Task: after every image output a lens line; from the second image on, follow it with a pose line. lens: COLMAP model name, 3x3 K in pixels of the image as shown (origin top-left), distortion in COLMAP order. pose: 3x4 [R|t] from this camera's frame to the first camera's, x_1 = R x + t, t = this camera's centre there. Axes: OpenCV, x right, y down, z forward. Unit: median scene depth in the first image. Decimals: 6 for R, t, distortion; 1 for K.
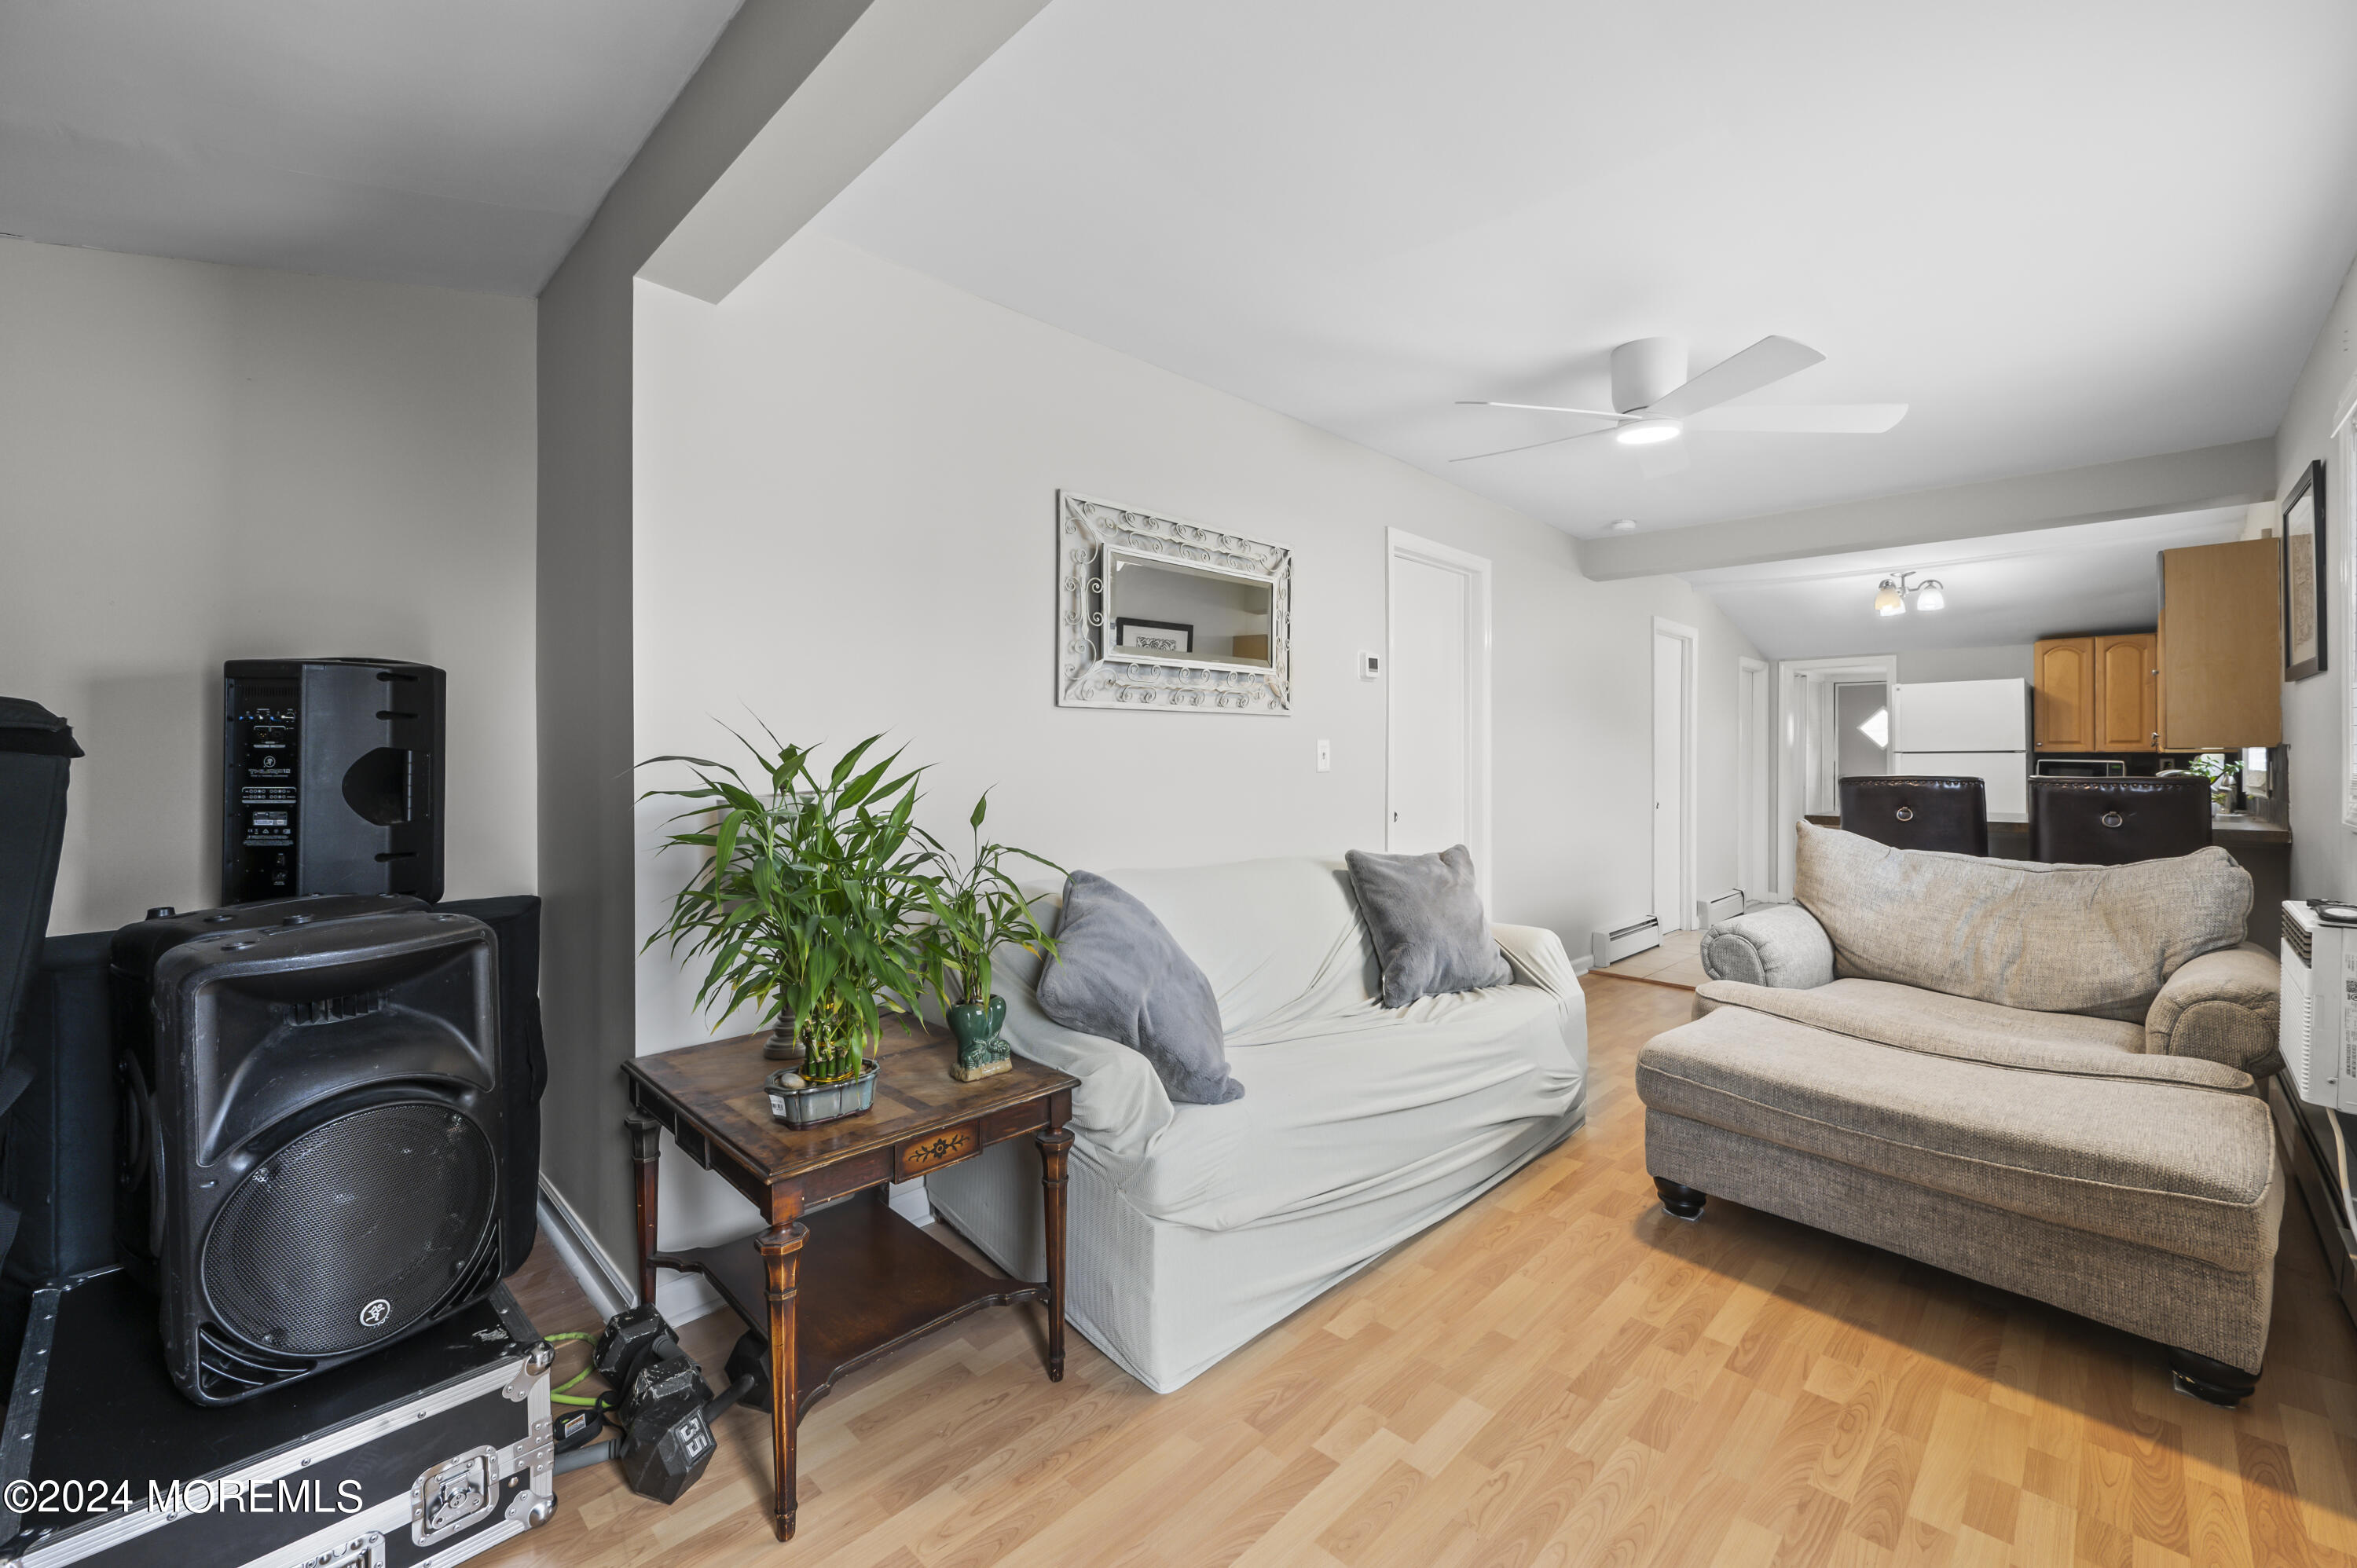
lens RADIAL K [[969.2, 0, 1200.0], [0, 969.2, 745.9], [0, 0, 1]] dist [-0.002321, 0.000035]
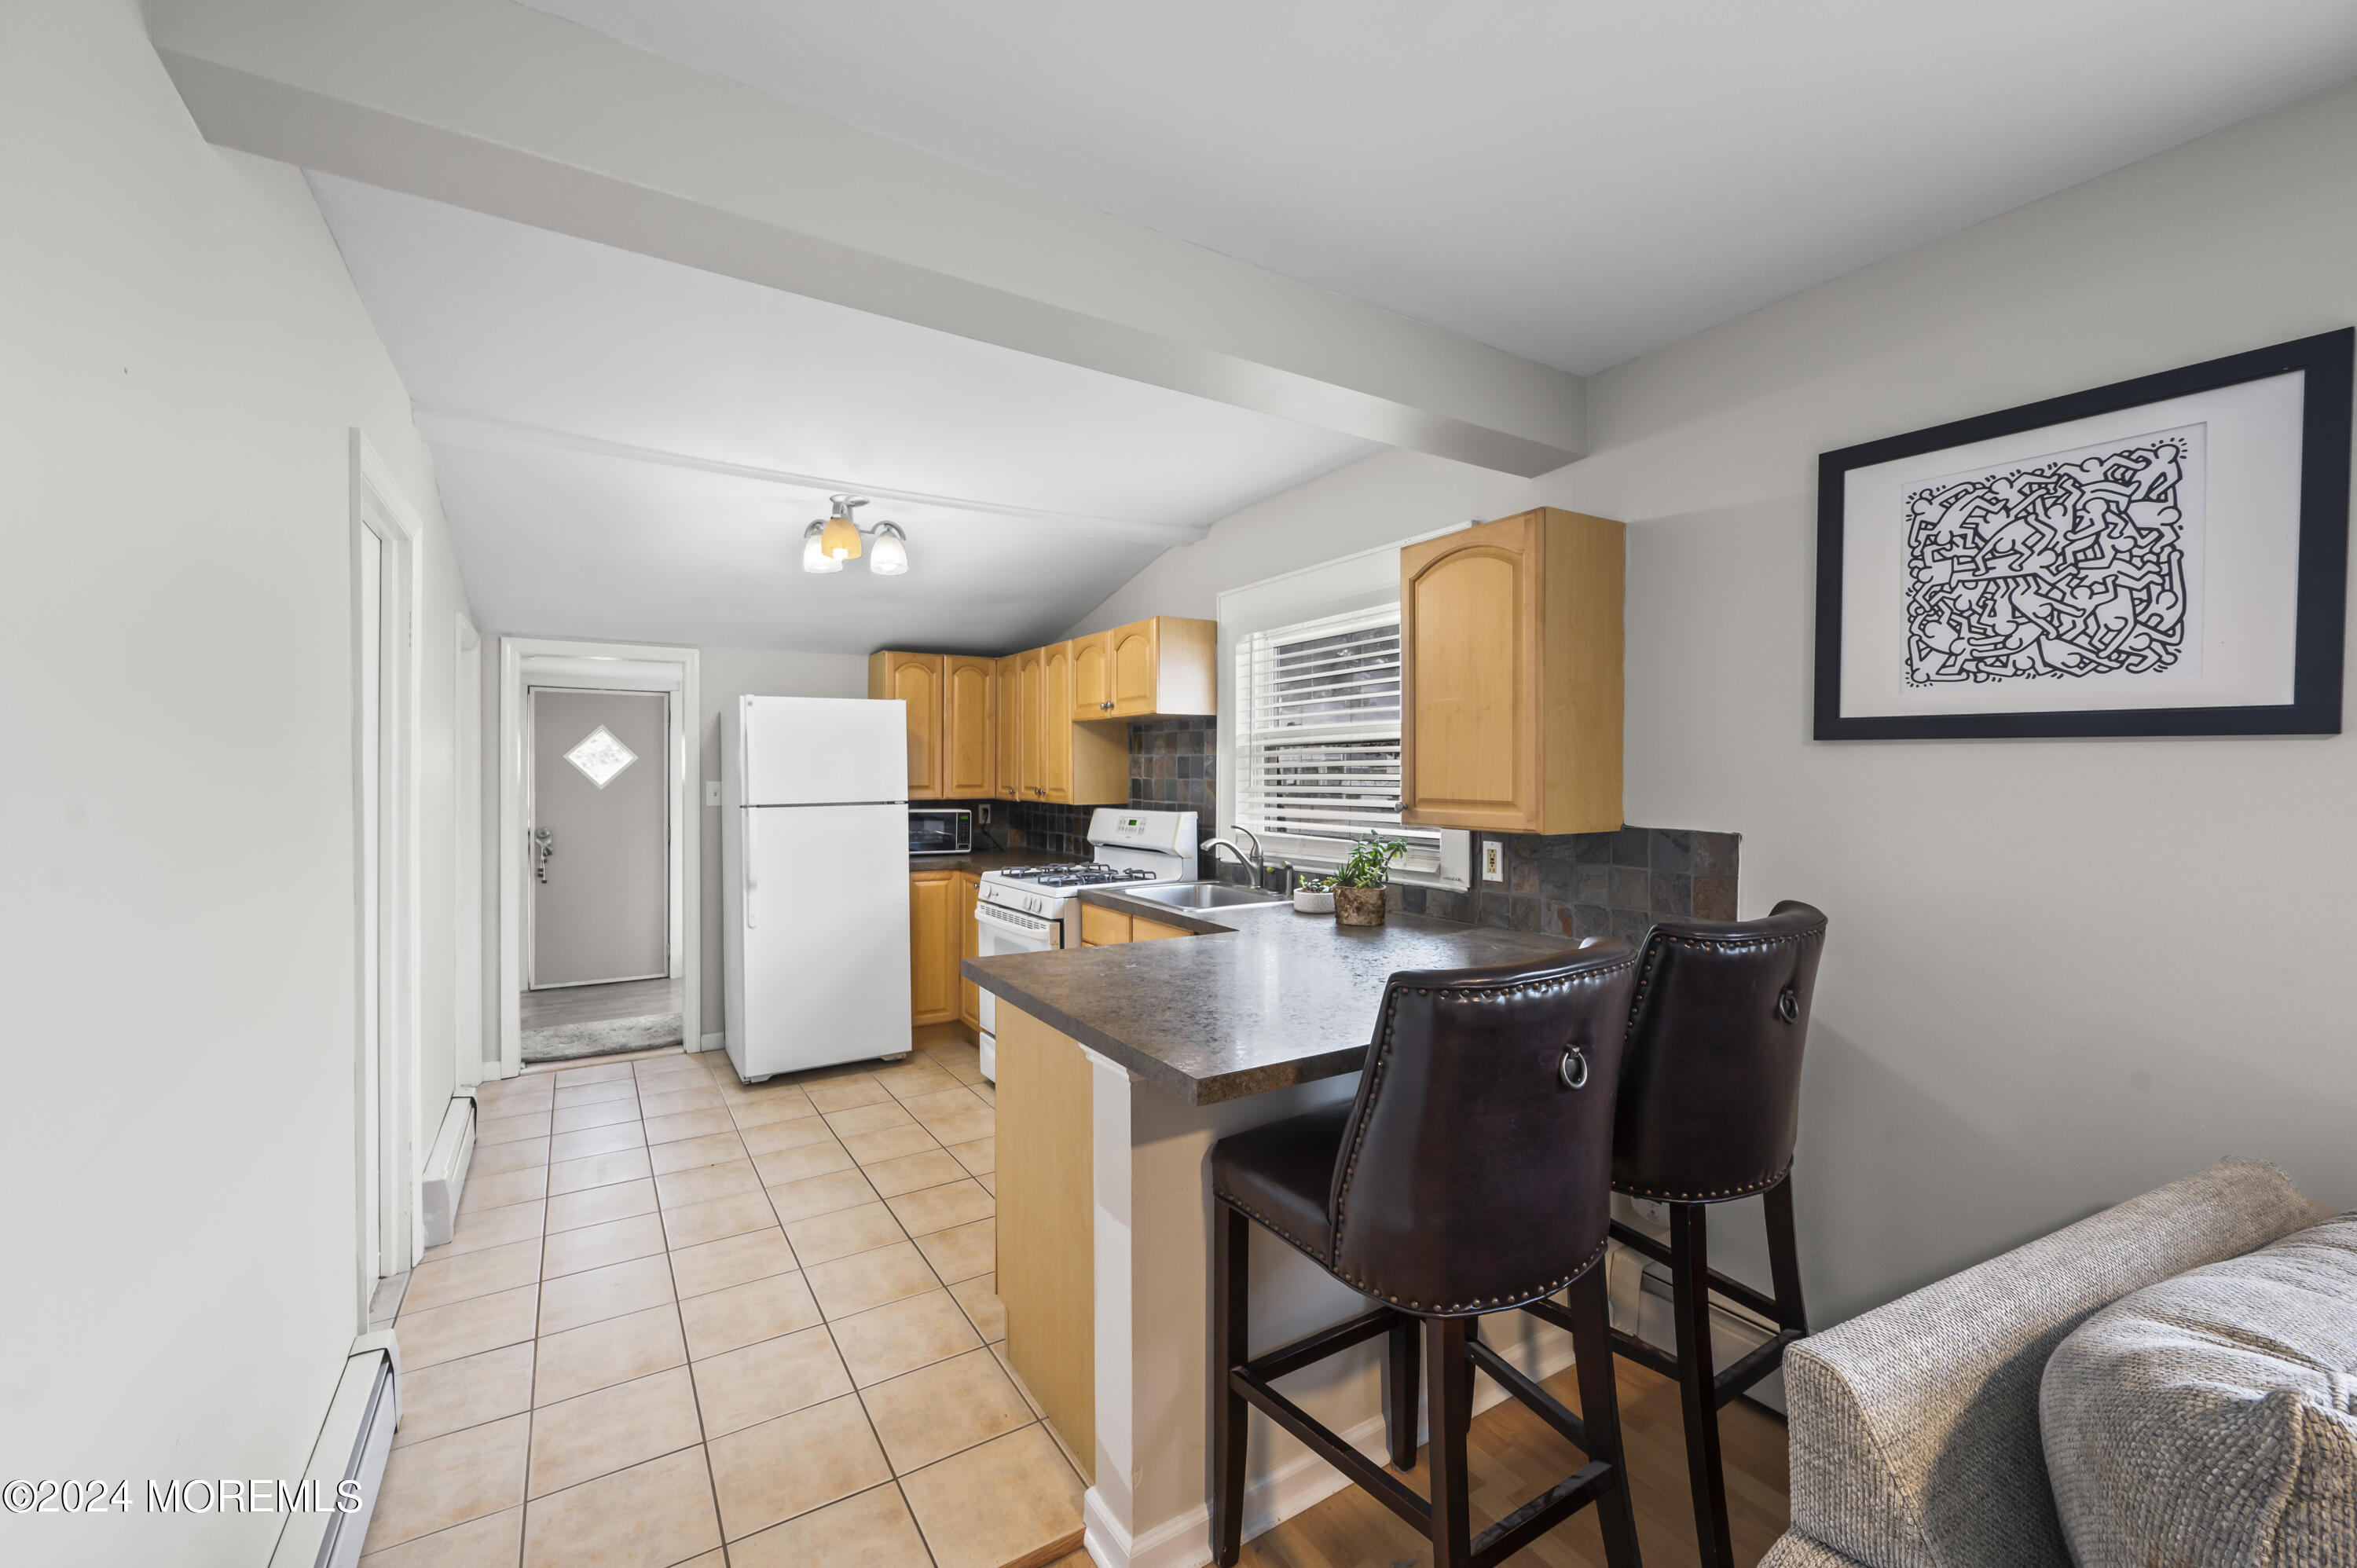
lens RADIAL K [[935.5, 0, 1168.5], [0, 935.5, 779.8], [0, 0, 1]] dist [-0.001549, -0.000058]
pose [[0.236497, -0.009850, 0.971582, 0.489306], [-0.009649, 0.999875, 0.012486, -0.047003], [-0.971584, -0.012328, 0.236372, 1.433677]]
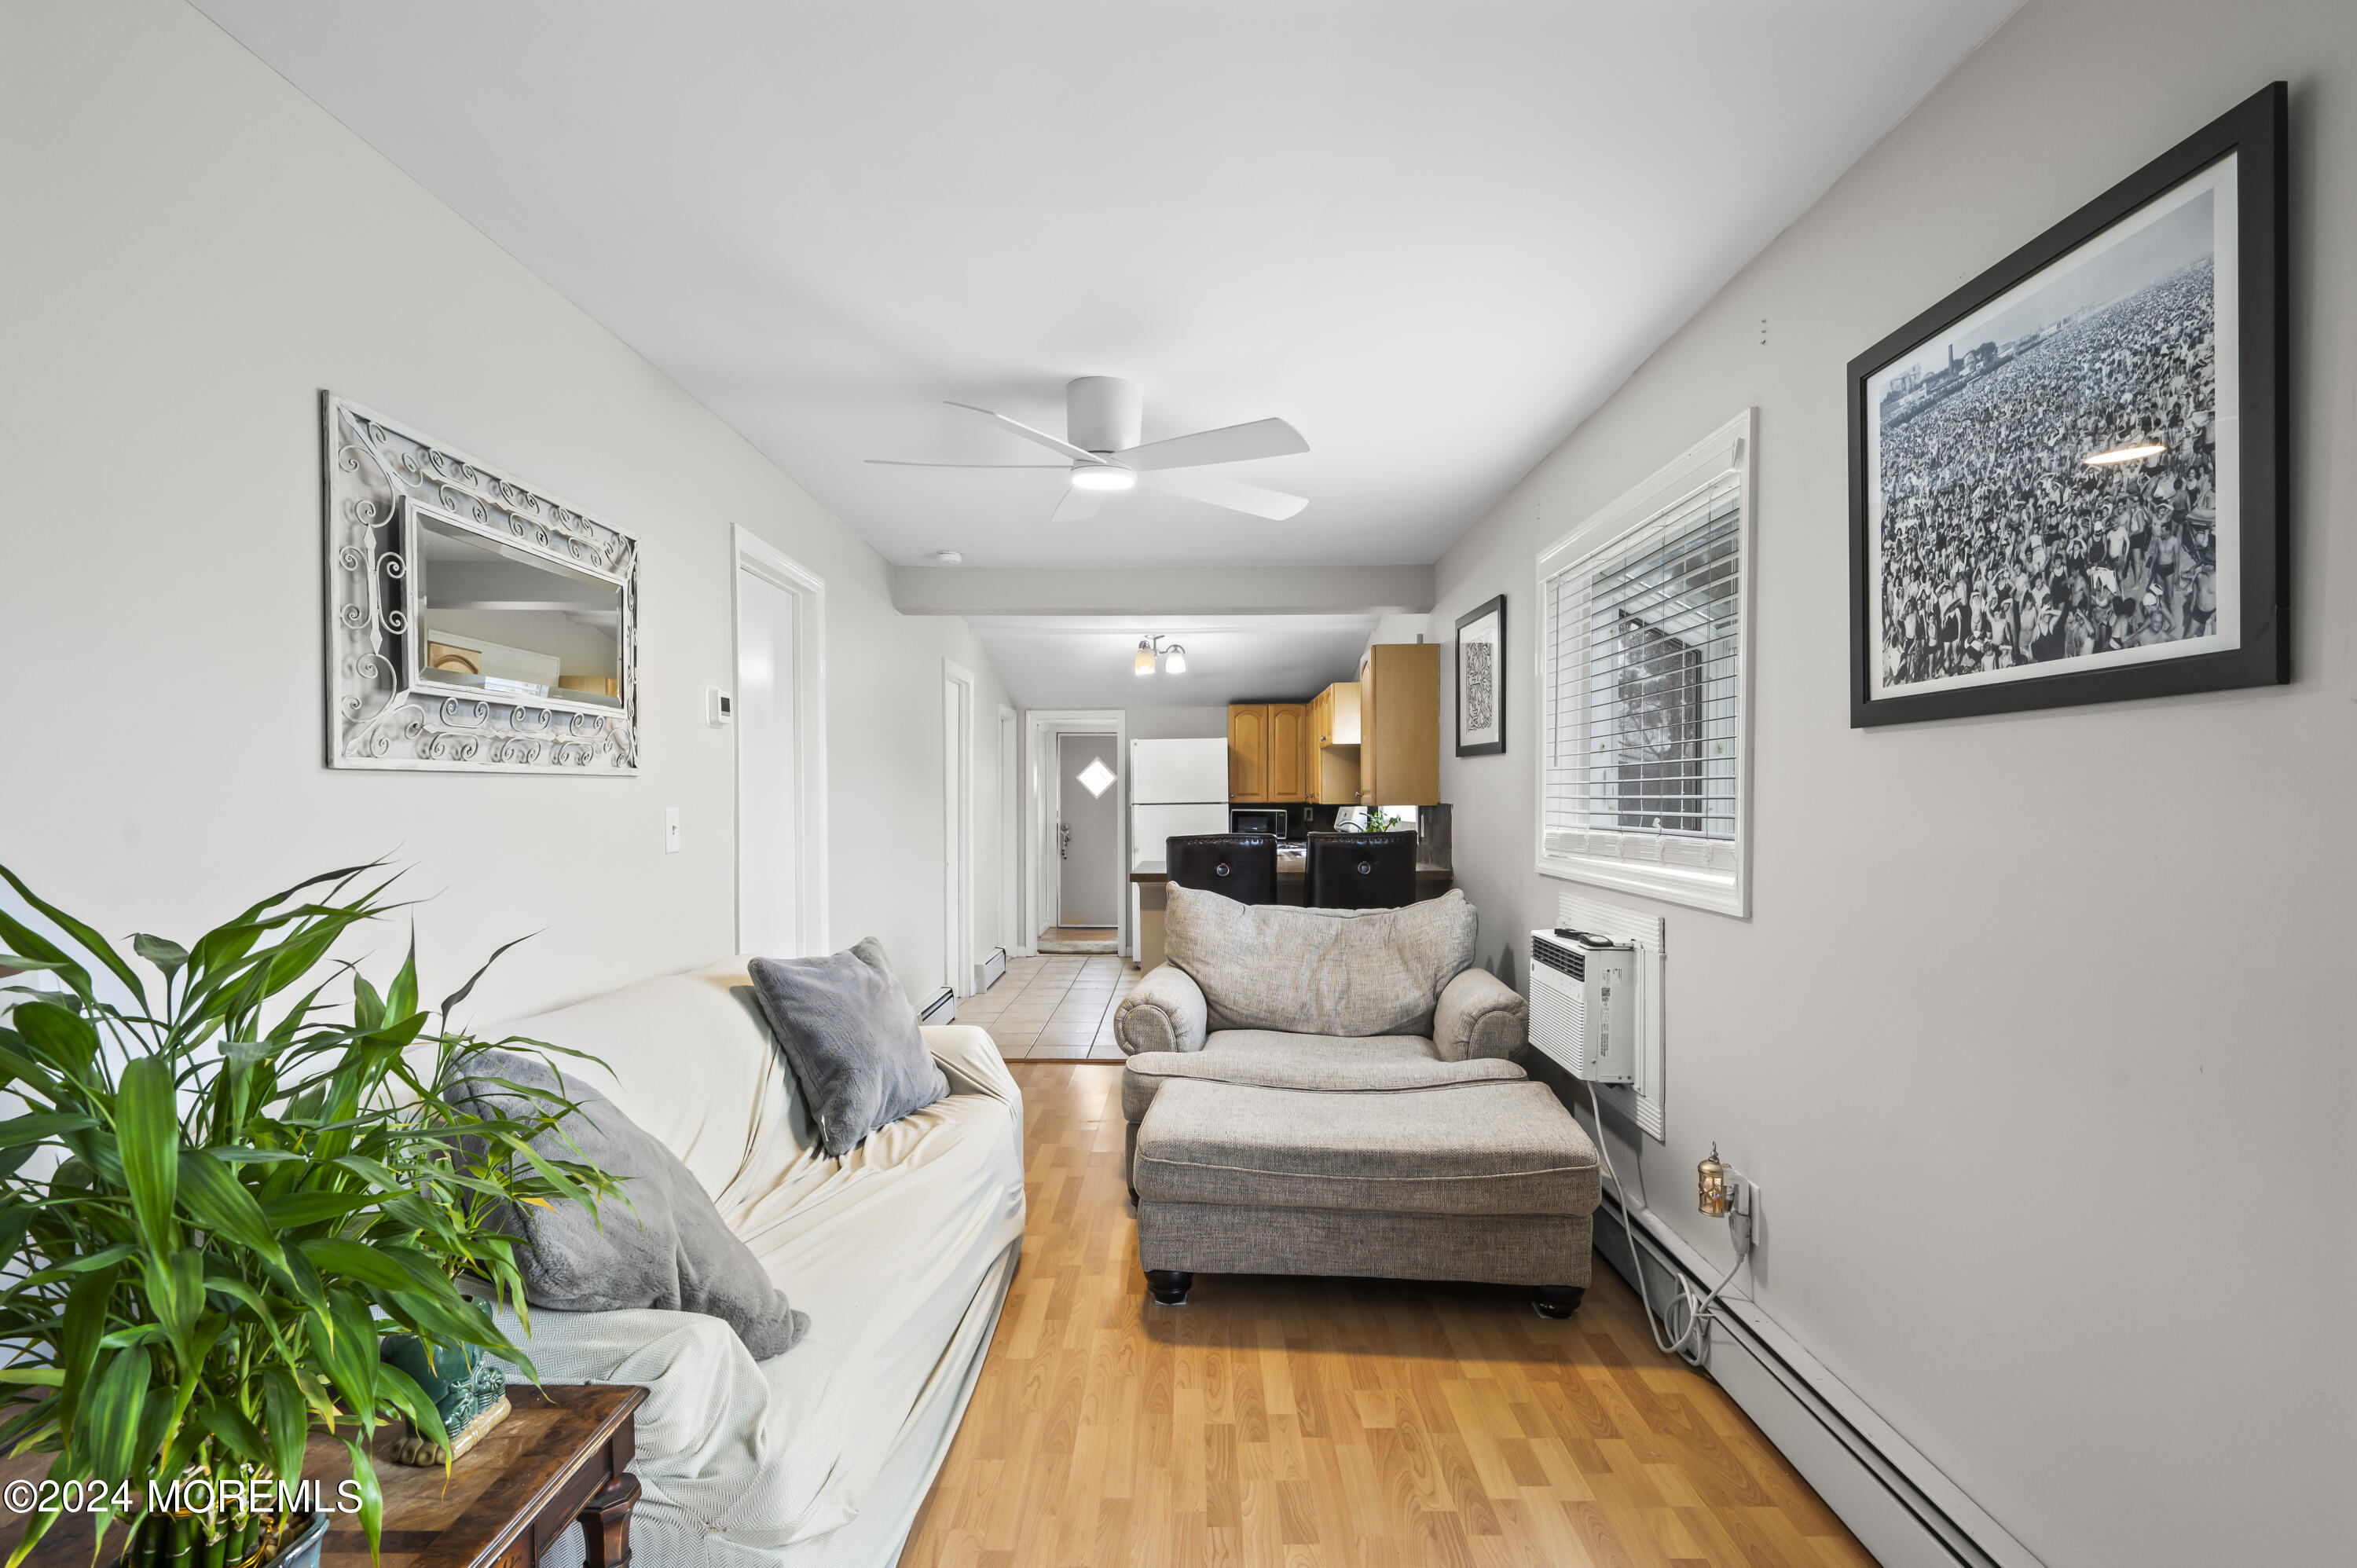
lens RADIAL K [[1146.0, 0, 1184.5], [0, 1146.0, 820.4], [0, 0, 1]] dist [0.000652, -0.000981]
pose [[0.722507, -0.019712, 0.691082, -0.245888], [-0.000943, 0.999564, 0.029497, -0.029829], [-0.691363, -0.021964, 0.722174, 0.148182]]
